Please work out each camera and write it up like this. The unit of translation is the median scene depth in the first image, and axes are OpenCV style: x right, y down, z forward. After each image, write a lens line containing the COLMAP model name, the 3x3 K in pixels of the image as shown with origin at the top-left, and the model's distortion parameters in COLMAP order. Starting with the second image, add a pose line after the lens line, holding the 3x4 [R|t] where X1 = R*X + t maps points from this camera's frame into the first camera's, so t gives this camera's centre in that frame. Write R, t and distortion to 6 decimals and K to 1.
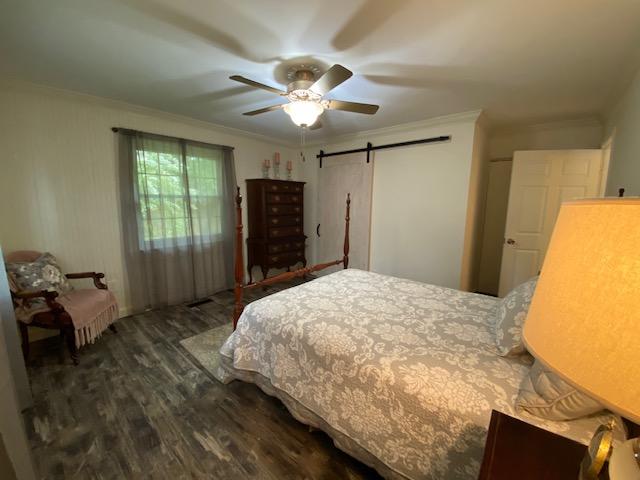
lens RADIAL K [[261.8, 0, 325.0], [0, 261.8, 239.3], [0, 0, 1]] dist [0.002976, -0.000030]
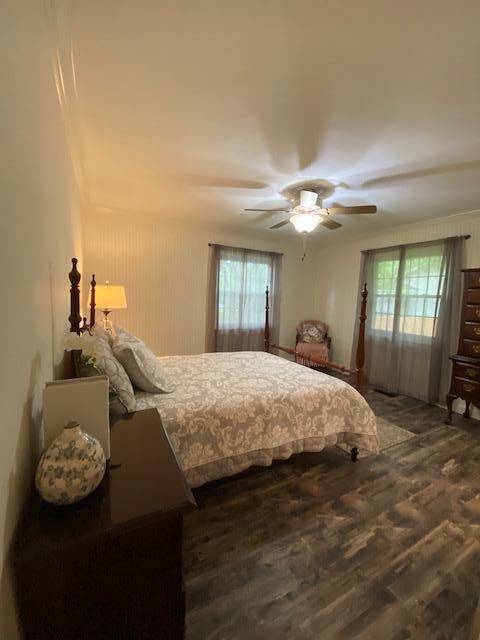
lens RADIAL K [[261.8, 0, 243.6], [0, 261.8, 321.3], [0, 0, 1]] dist [0.002976, -0.000030]
pose [[-0.367539, 0.067996, -0.927519, 1.289631], [-0.165536, 0.976615, 0.137190, -0.161154], [0.915157, 0.203961, -0.347689, 1.347288]]
